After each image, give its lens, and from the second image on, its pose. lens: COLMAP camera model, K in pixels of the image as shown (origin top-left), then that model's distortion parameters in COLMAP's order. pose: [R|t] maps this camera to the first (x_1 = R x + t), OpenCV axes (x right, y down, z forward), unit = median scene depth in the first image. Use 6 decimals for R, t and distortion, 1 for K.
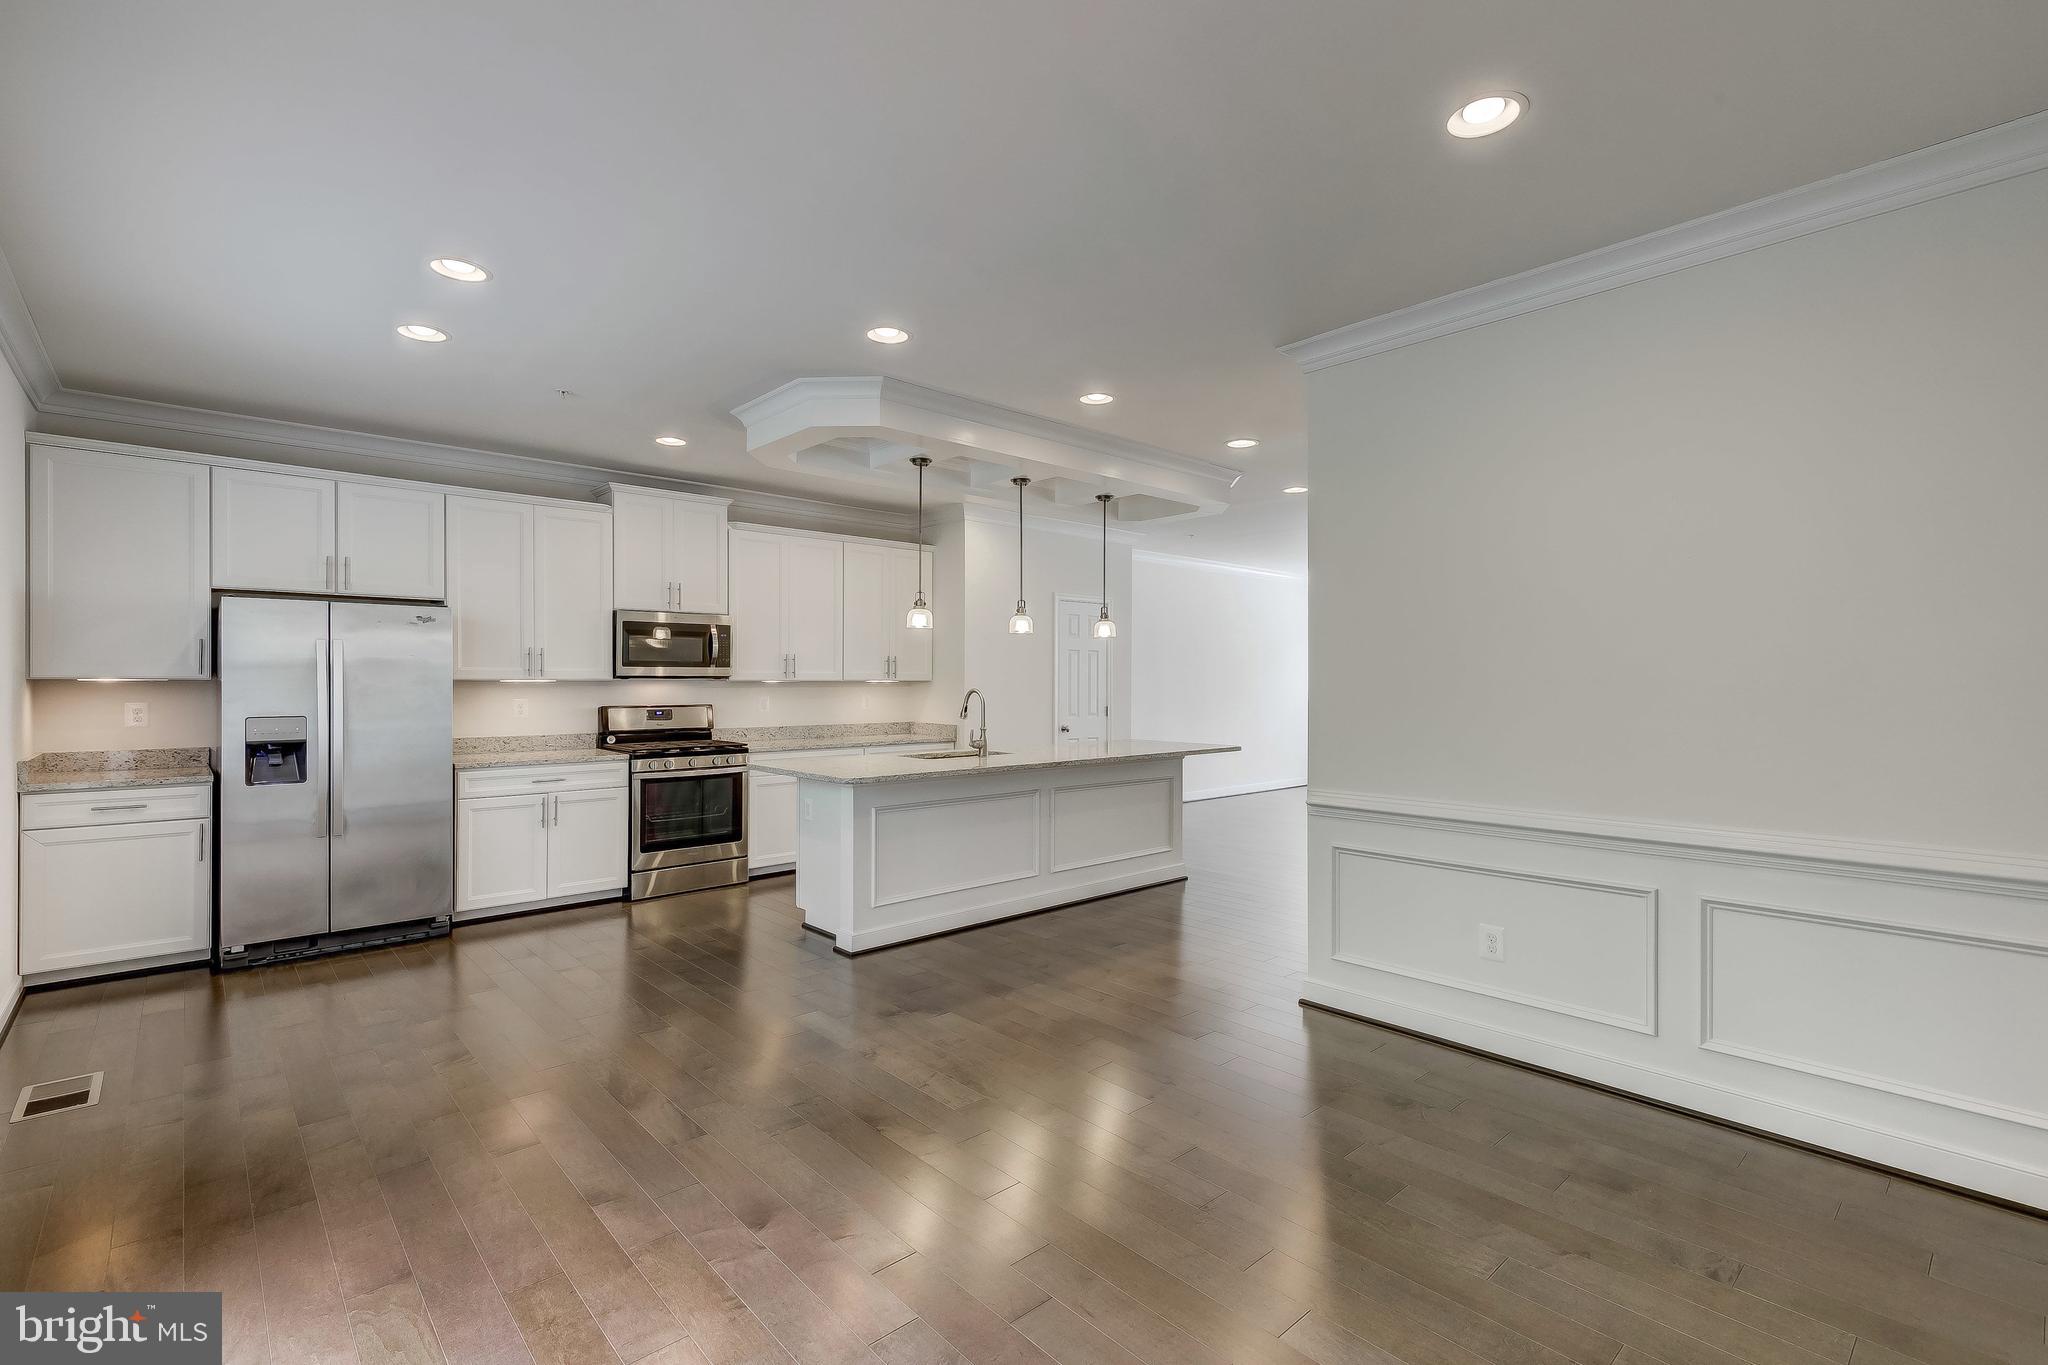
lens RADIAL K [[917.8, 0, 1021.0], [0, 917.8, 682.2], [0, 0, 1]] dist [0.001813, -0.001349]
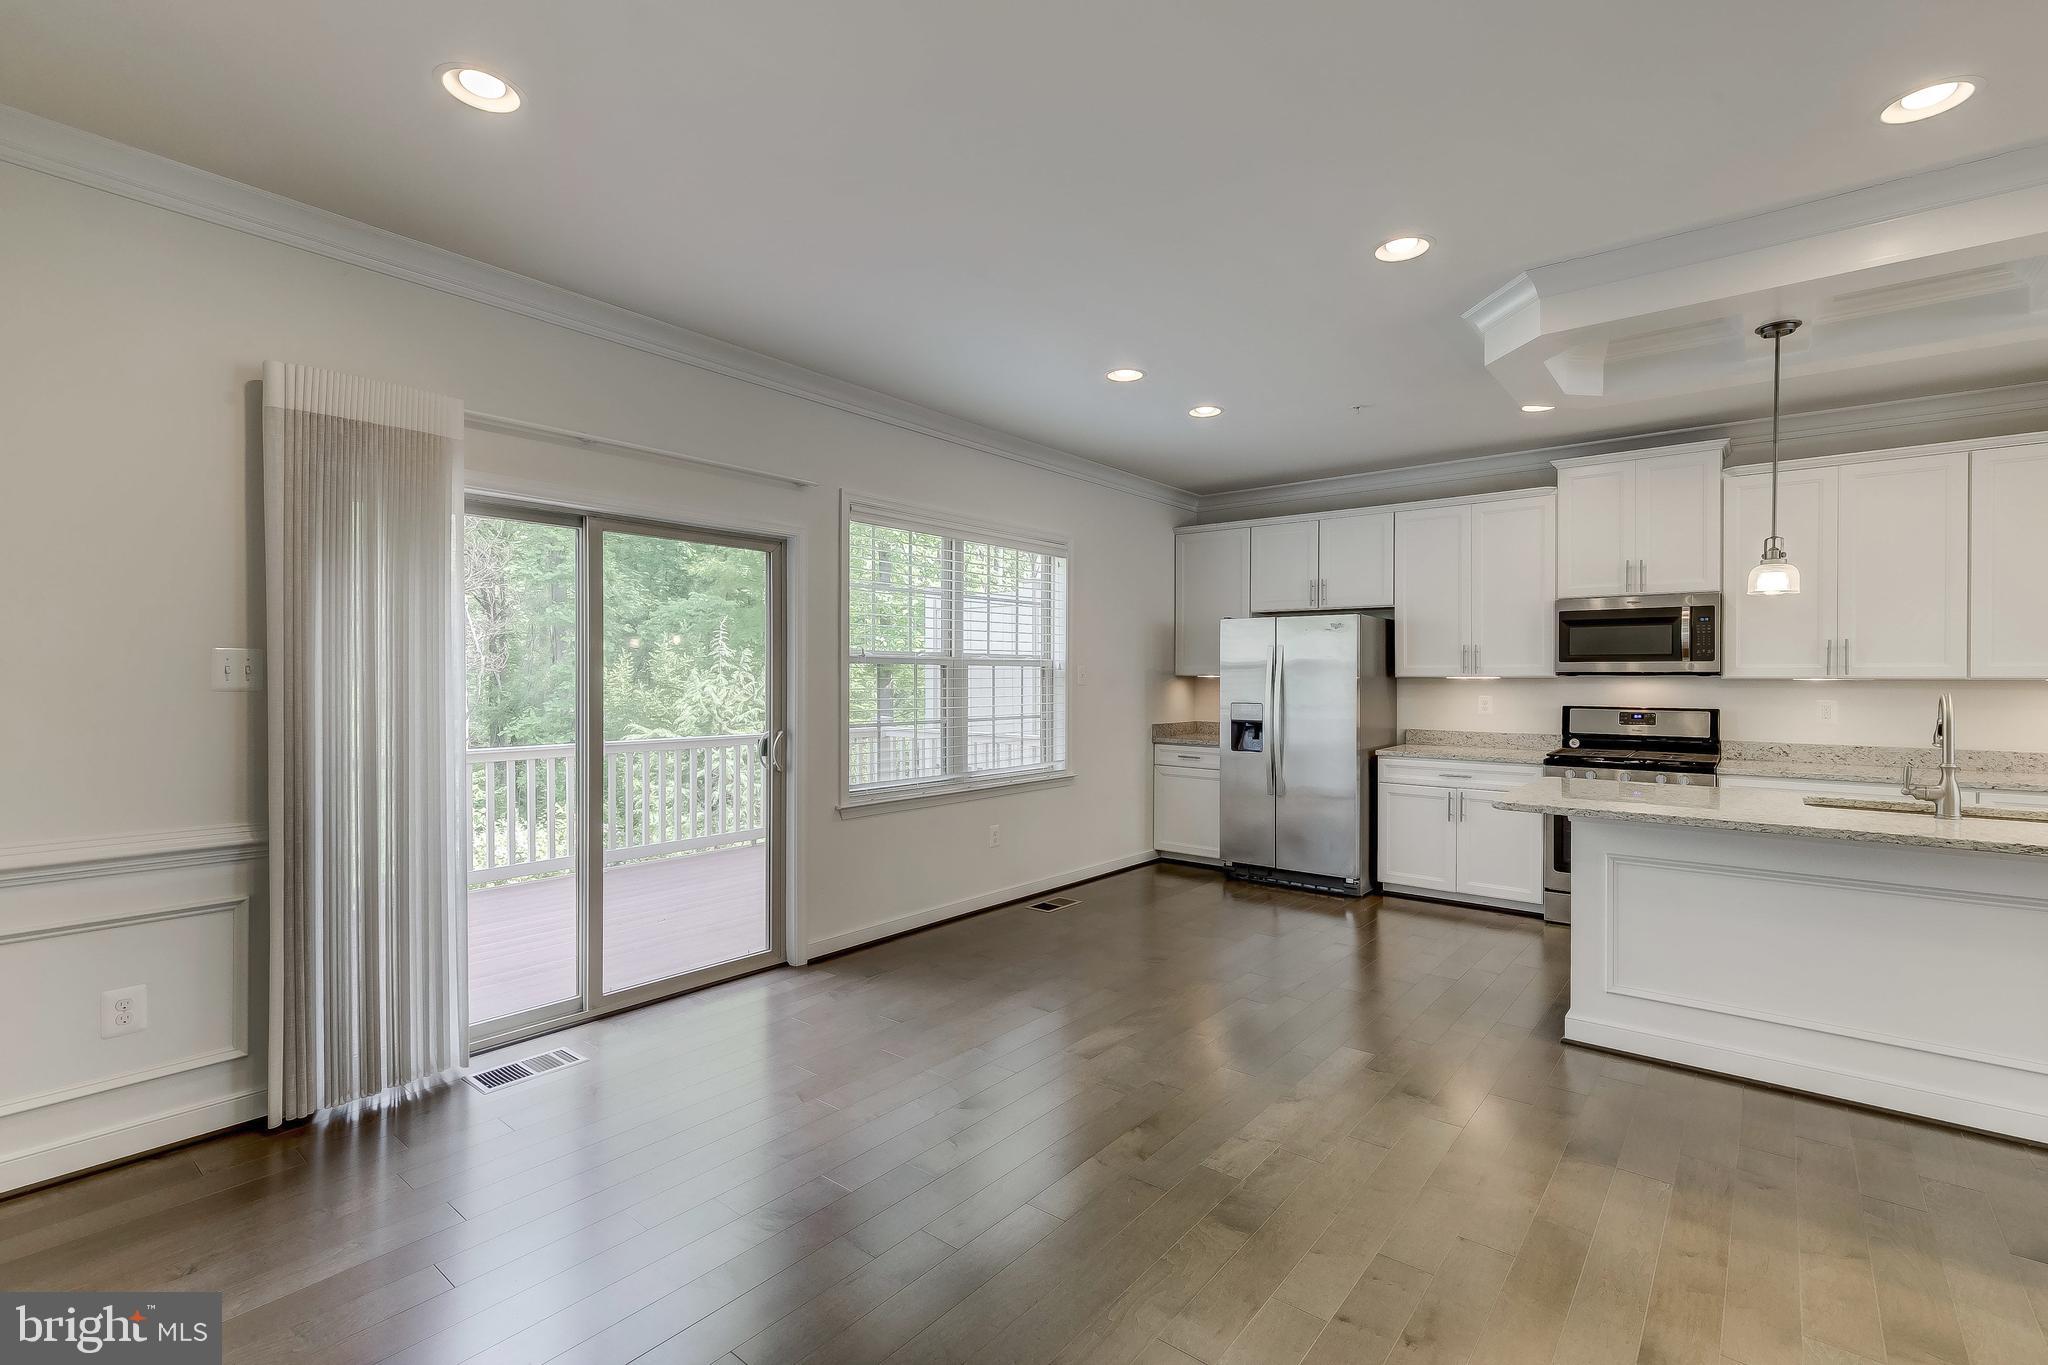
lens RADIAL K [[917.8, 0, 1024.7], [0, 917.8, 681.2], [0, 0, 1]] dist [0.001813, -0.001349]
pose [[0.148057, 0.004902, -0.988967, 0.438919], [-0.004697, 0.999980, 0.004254, 0.000425], [0.988968, 0.004015, 0.148077, 0.399832]]
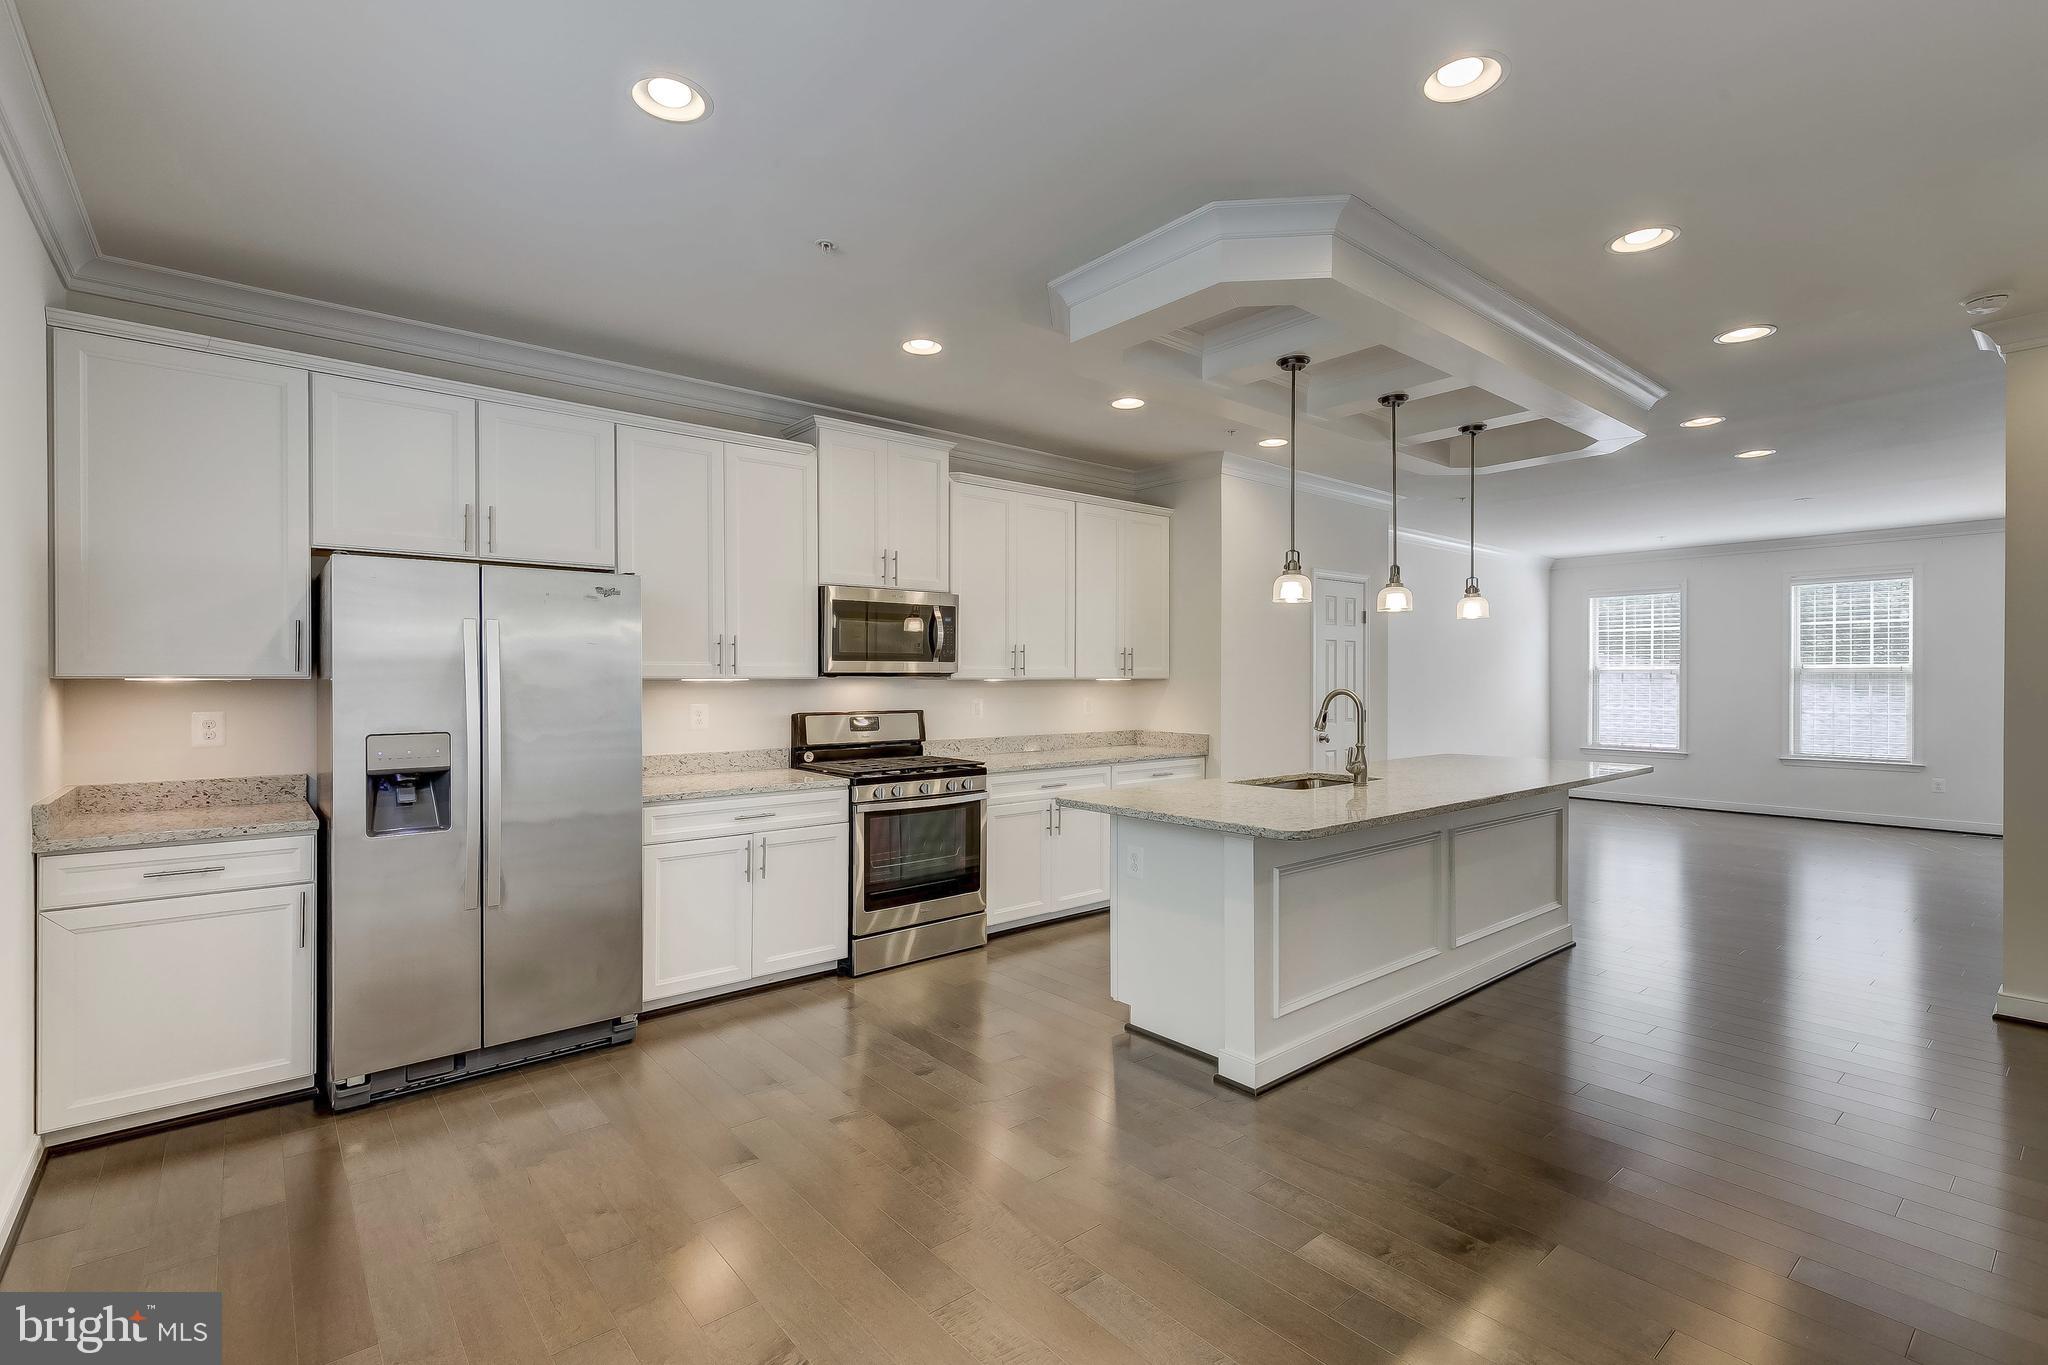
lens RADIAL K [[917.8, 0, 1023.3], [0, 917.8, 683.0], [0, 0, 1]] dist [0.001813, -0.001349]
pose [[0.999268, -0.002677, -0.038162, -0.287986], [0.002740, 0.999995, 0.001585, 0.000722], [0.038157, -0.001688, 0.999270, 0.295673]]
